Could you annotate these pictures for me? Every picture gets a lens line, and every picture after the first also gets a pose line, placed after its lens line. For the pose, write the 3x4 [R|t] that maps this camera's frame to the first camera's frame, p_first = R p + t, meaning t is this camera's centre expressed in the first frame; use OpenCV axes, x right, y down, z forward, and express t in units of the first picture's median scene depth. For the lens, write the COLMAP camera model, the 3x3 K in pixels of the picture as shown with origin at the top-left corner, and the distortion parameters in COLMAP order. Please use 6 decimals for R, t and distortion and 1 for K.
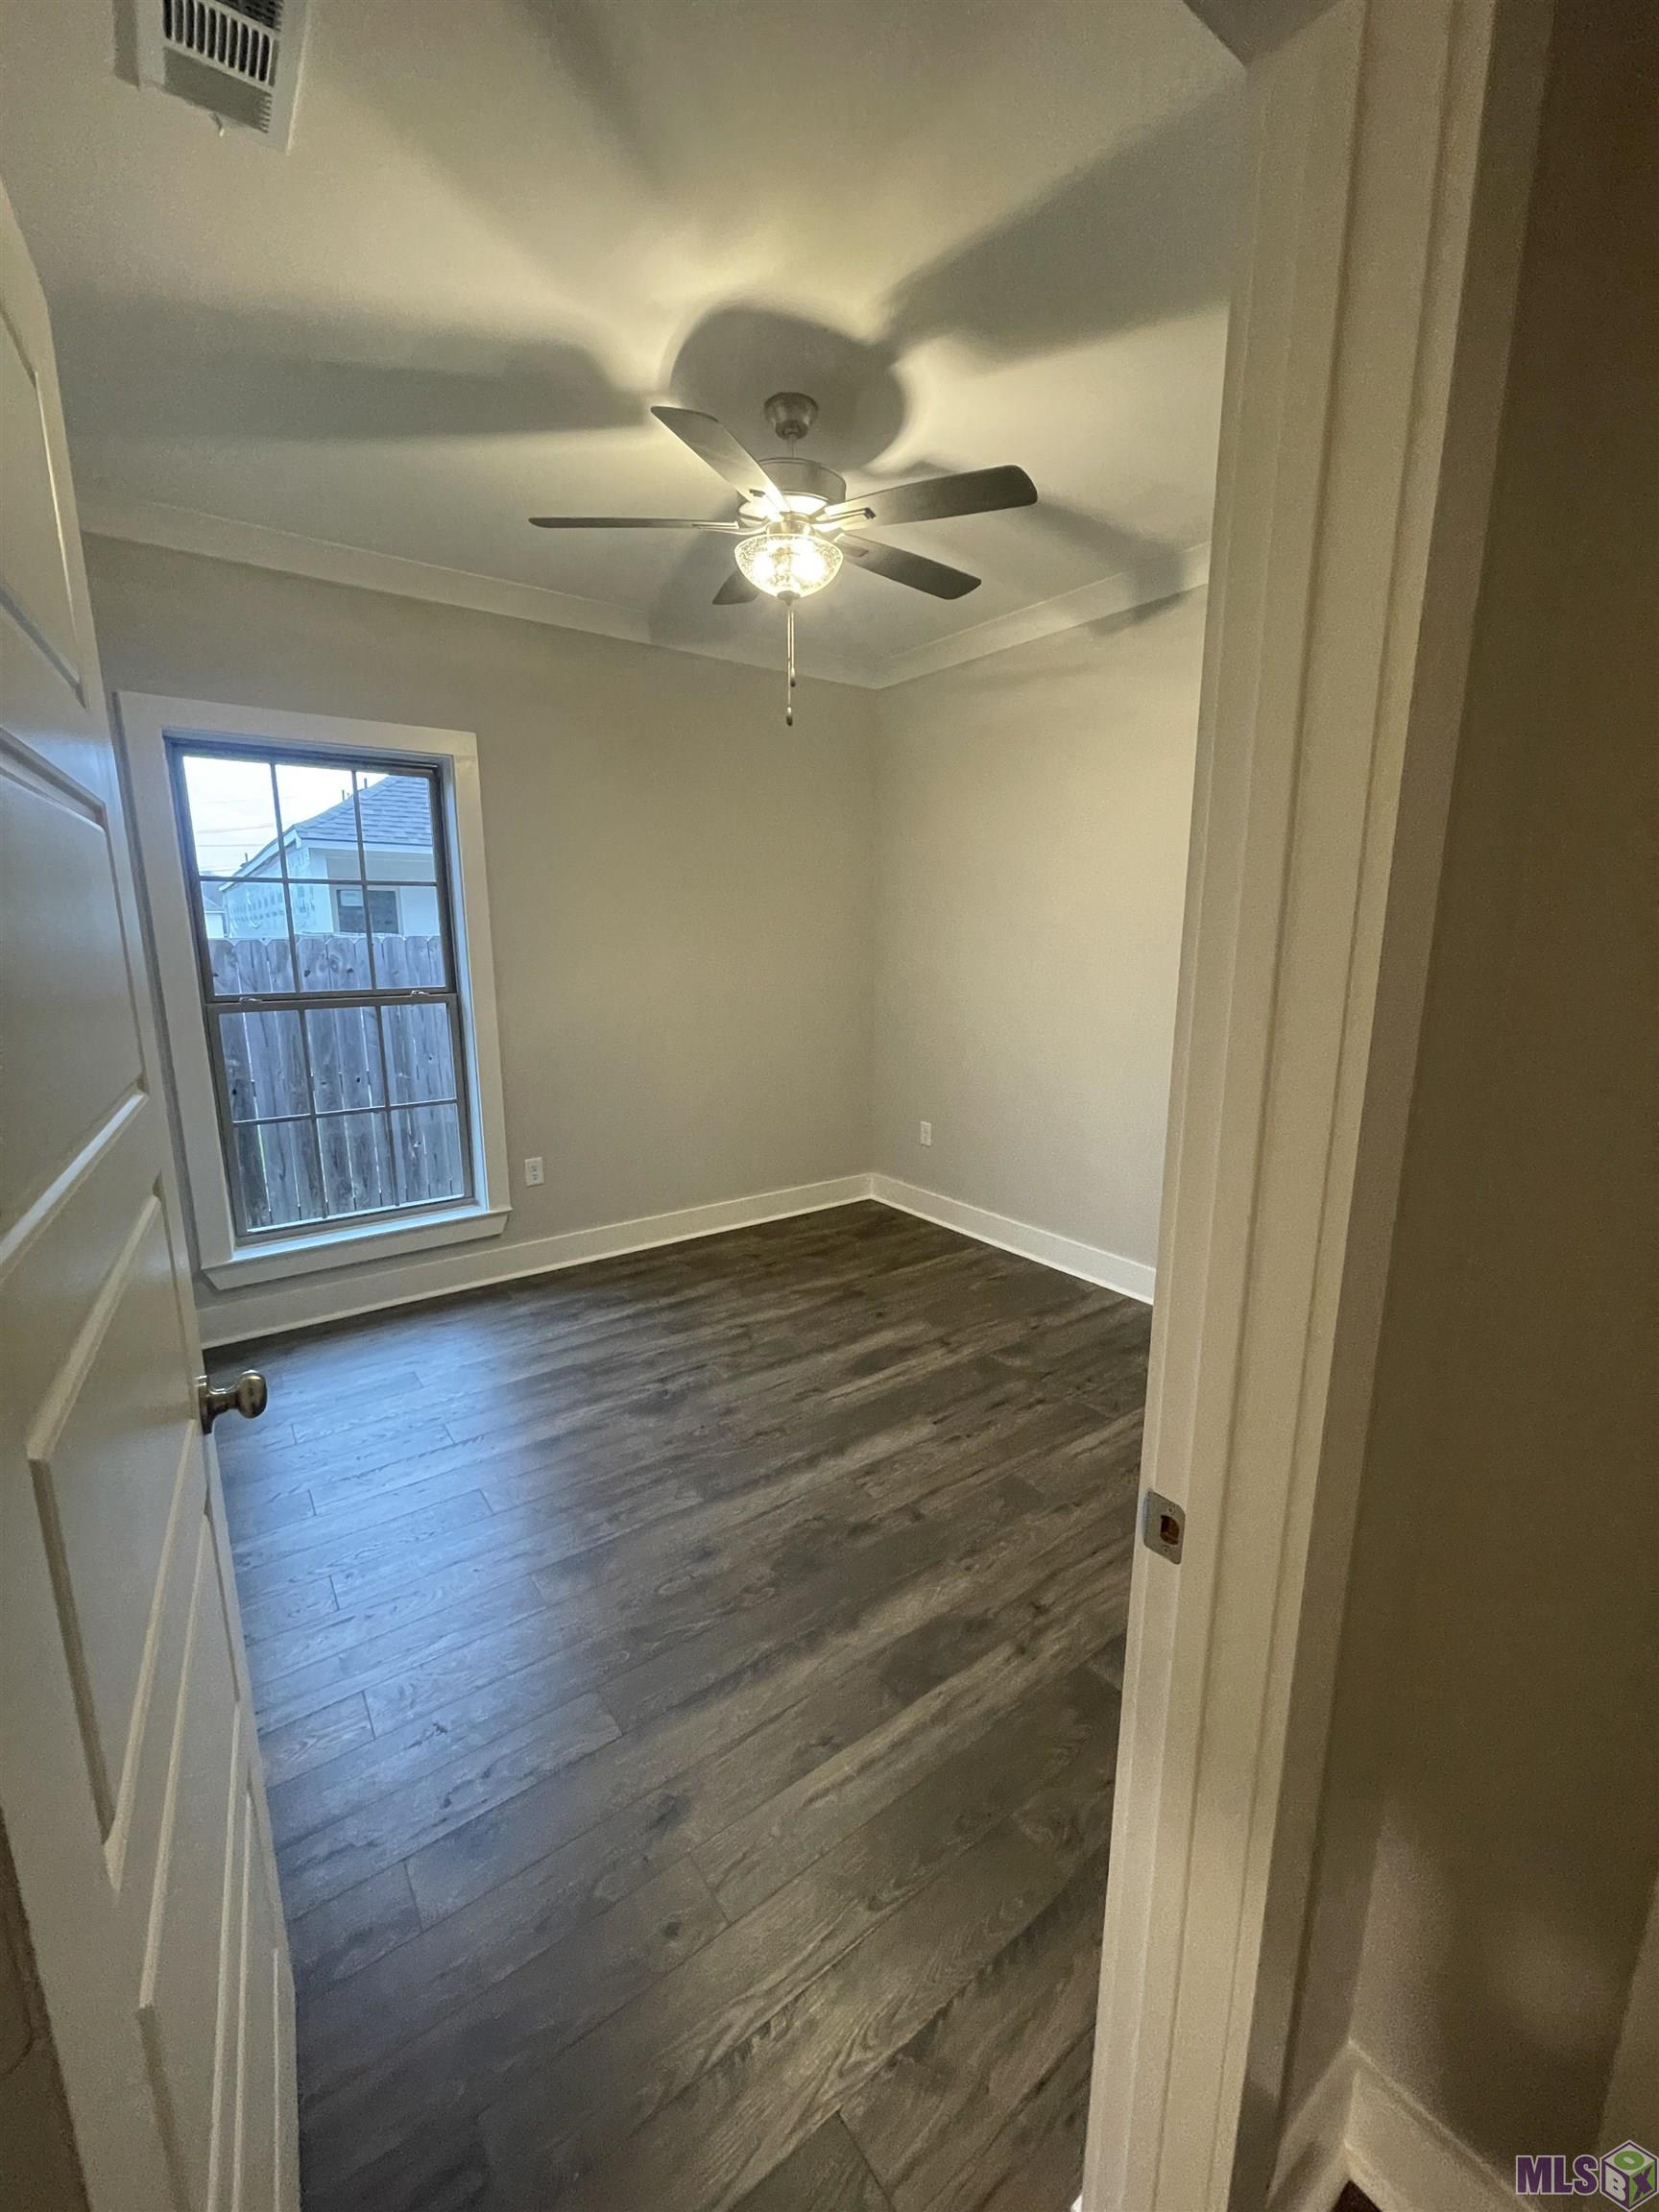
lens RADIAL K [[887.6, 0, 827.9], [0, 887.6, 1093.9], [0, 0, 1]] dist [-0.000446, -0.000018]
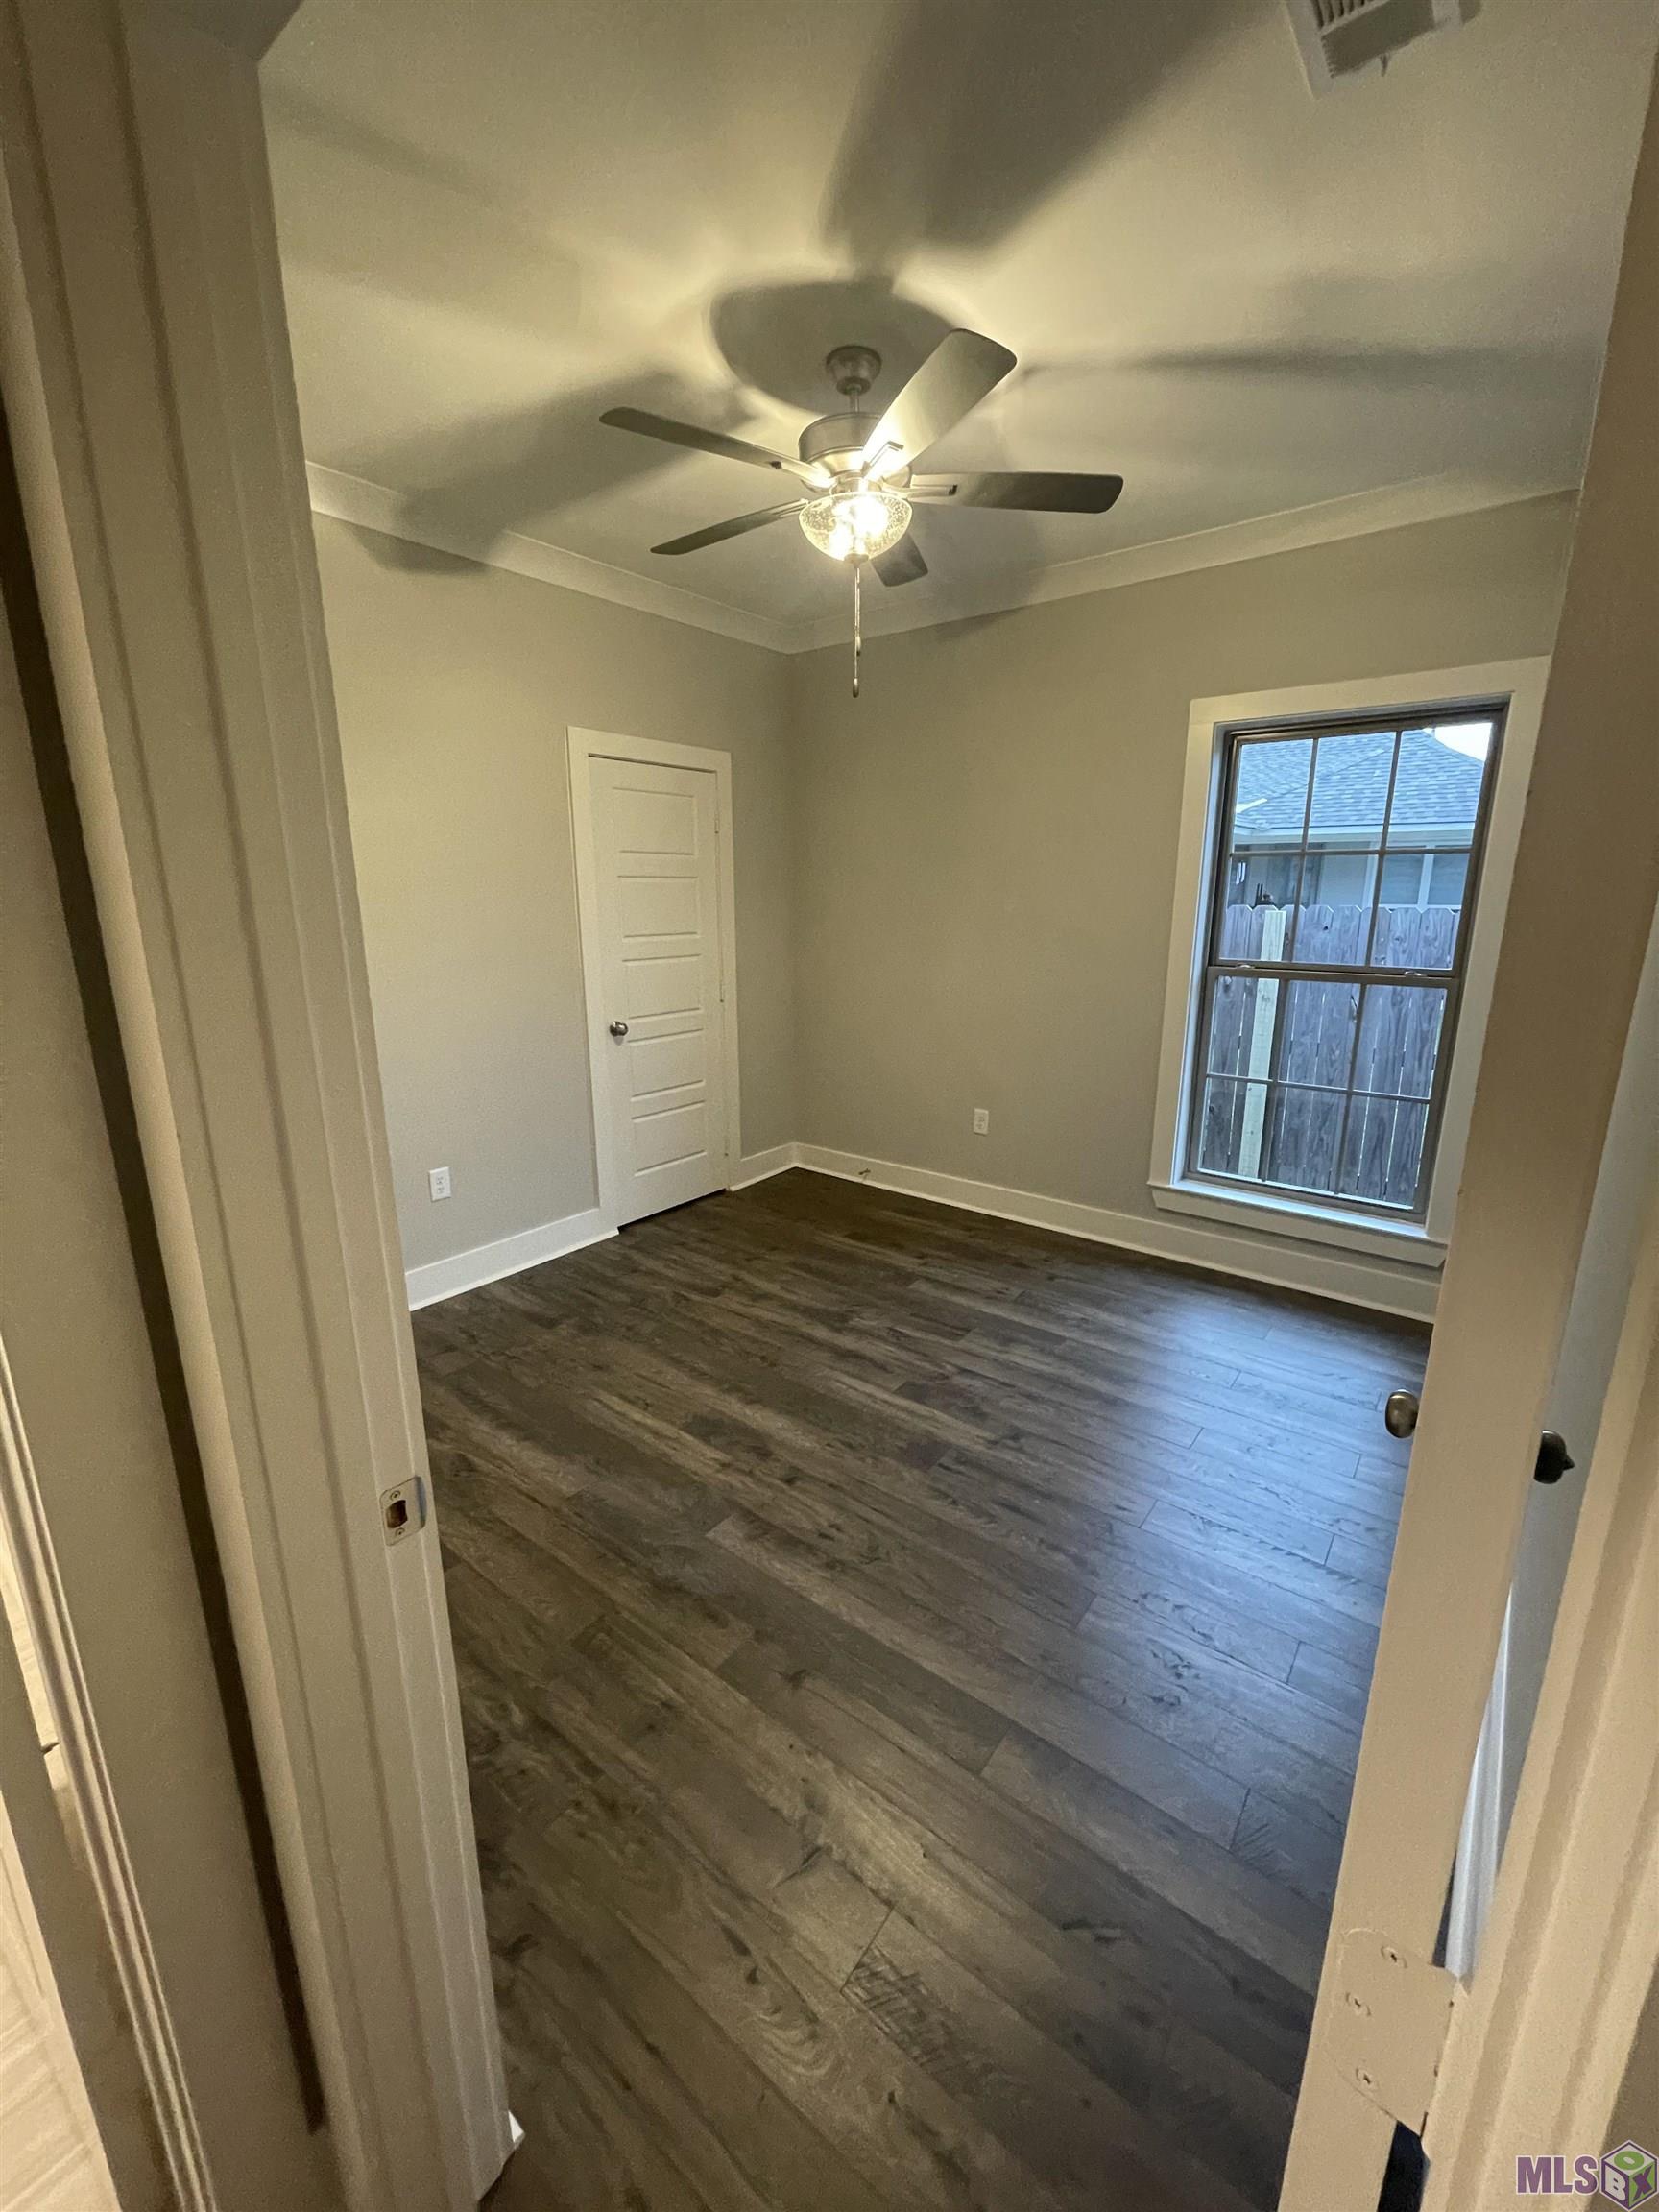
lens RADIAL K [[899.3, 0, 828.4], [0, 899.3, 1114.1], [0, 0, 1]] dist [0.001846, 0.000150]
pose [[0.260279, 0.232062, -0.937231, 0.298012], [-0.187147, 0.964404, 0.186818, -0.041381], [0.947223, 0.126775, 0.294443, 0.212920]]
